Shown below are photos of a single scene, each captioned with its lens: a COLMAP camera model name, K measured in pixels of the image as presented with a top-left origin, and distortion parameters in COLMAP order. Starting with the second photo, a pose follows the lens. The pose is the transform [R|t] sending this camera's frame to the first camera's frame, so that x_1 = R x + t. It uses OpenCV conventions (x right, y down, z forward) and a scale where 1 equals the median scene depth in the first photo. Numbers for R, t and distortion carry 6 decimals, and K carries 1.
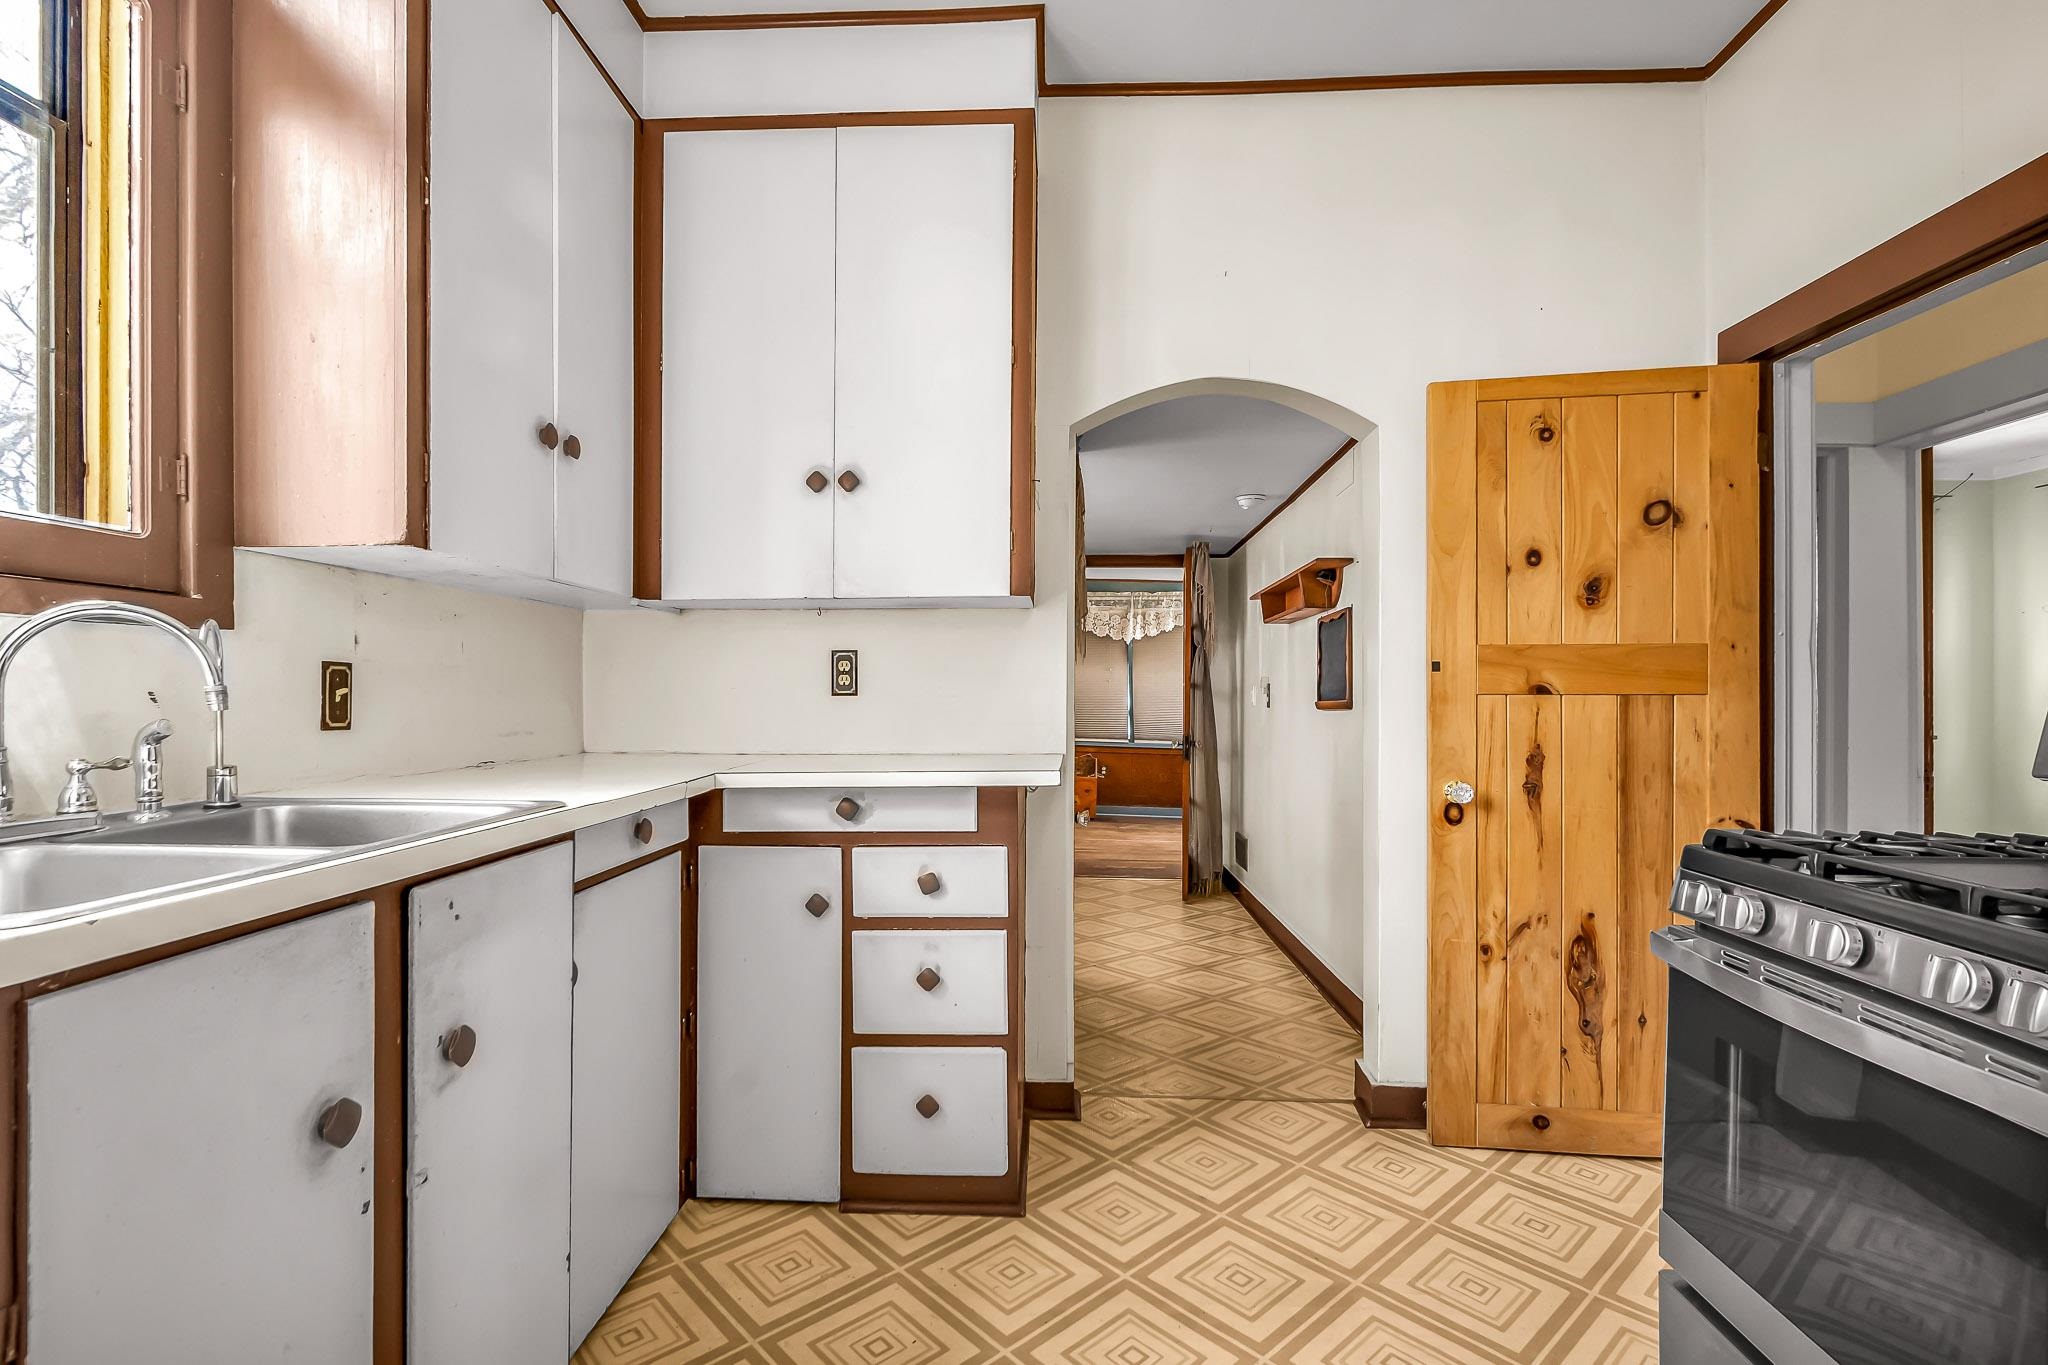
lens RADIAL K [[978.0, 0, 1020.0], [0, 978.0, 689.7], [0, 0, 1]] dist [-0.009634, -0.000121]
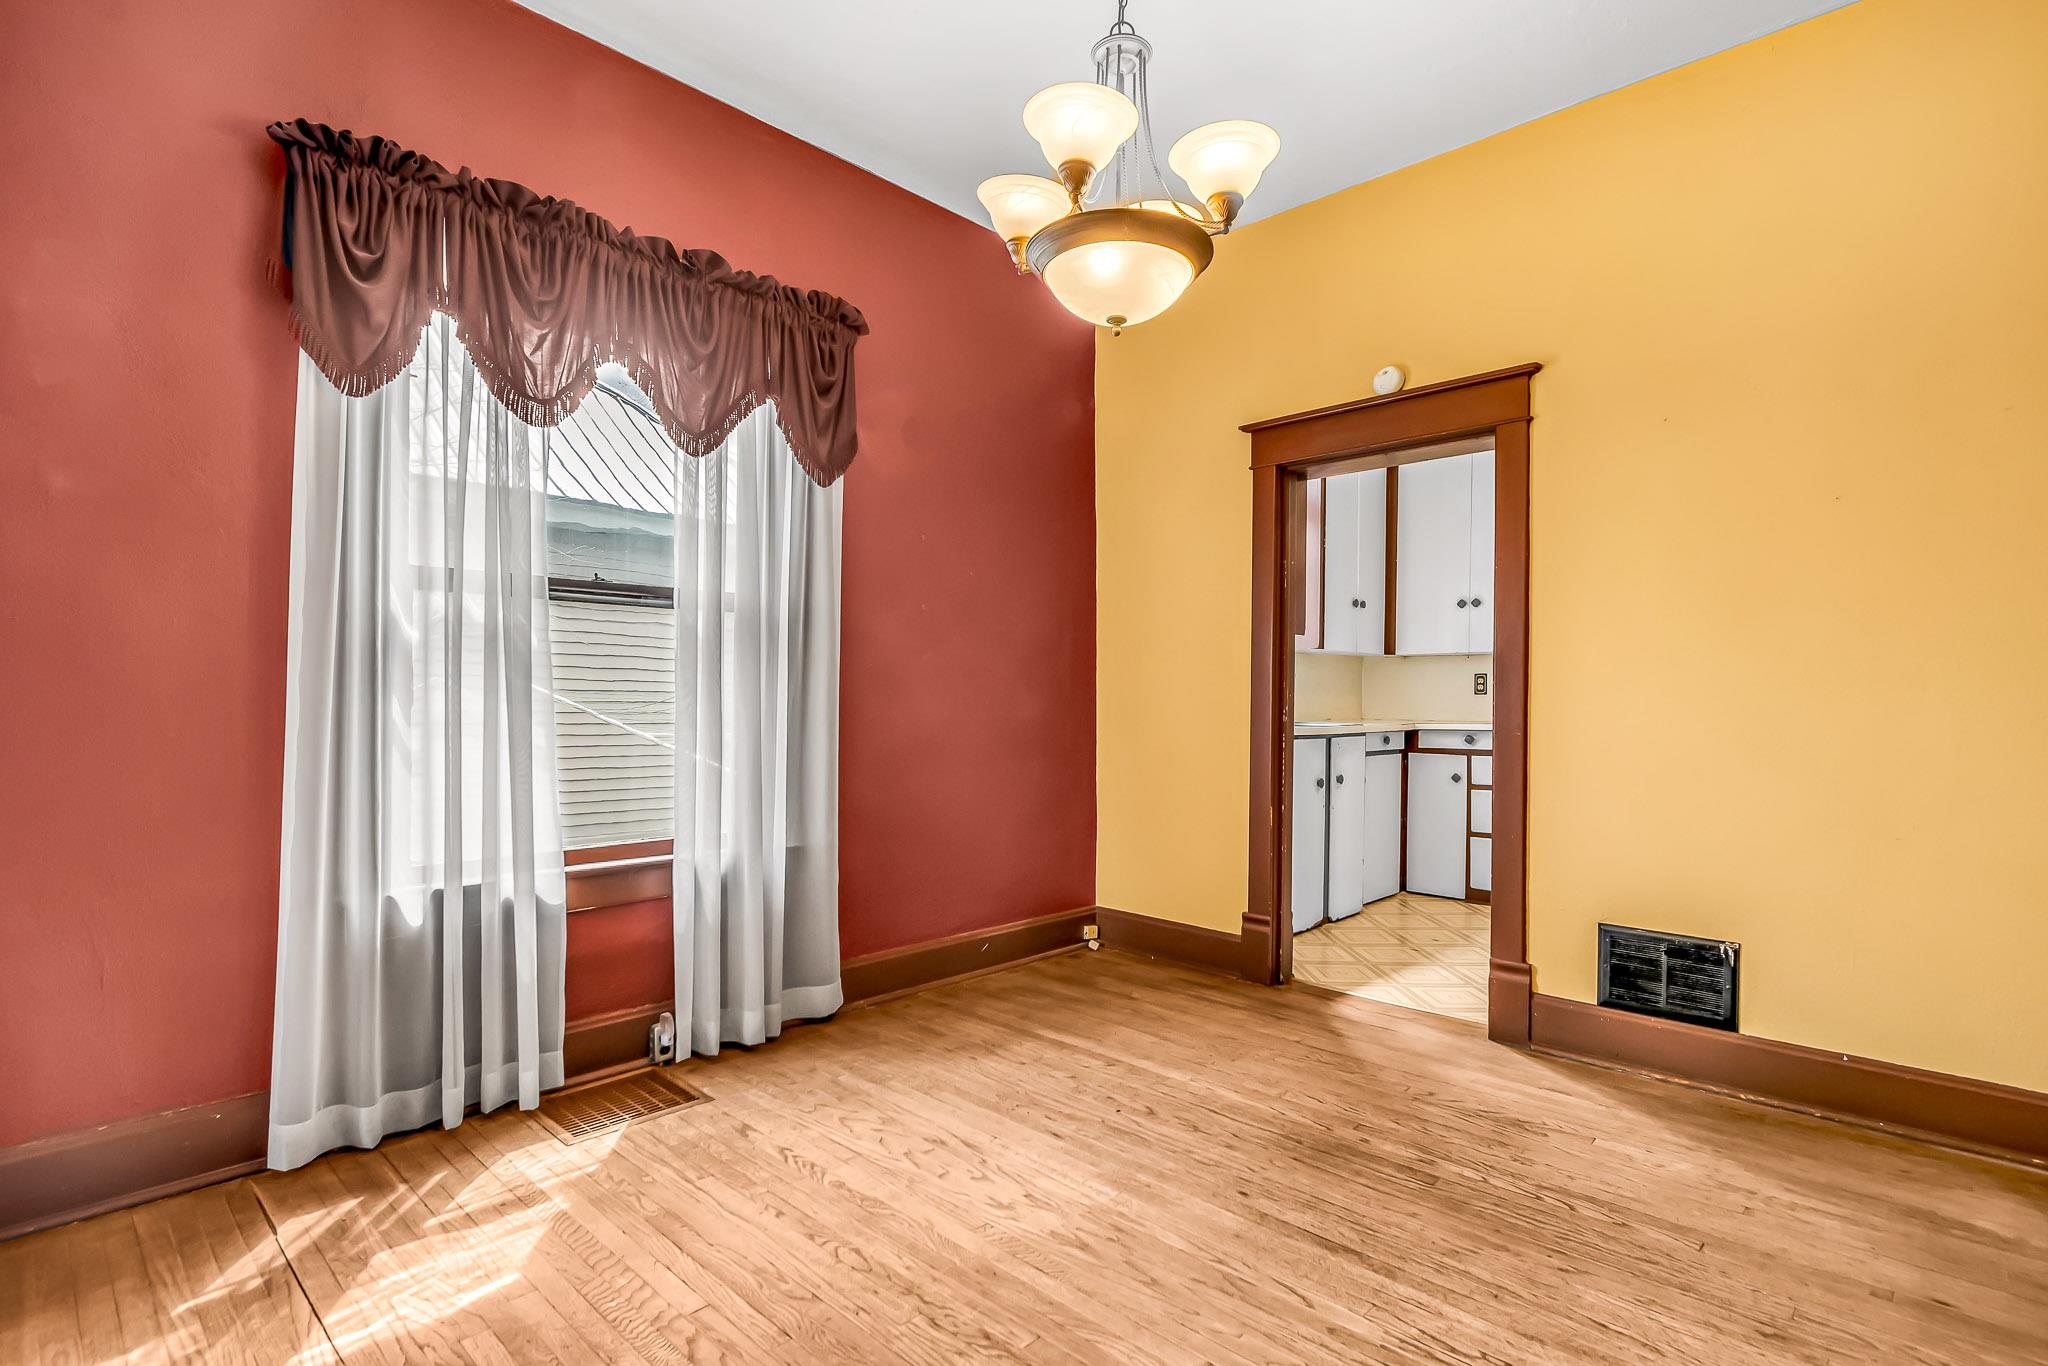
lens RADIAL K [[978.0, 0, 1020.0], [0, 978.0, 690.2], [0, 0, 1]] dist [-0.009634, -0.000121]
pose [[0.745434, 0.007397, -0.666538, 0.620640], [-0.010145, 0.999949, -0.000248, 0.008702], [0.666502, 0.006947, 0.745471, -1.599055]]
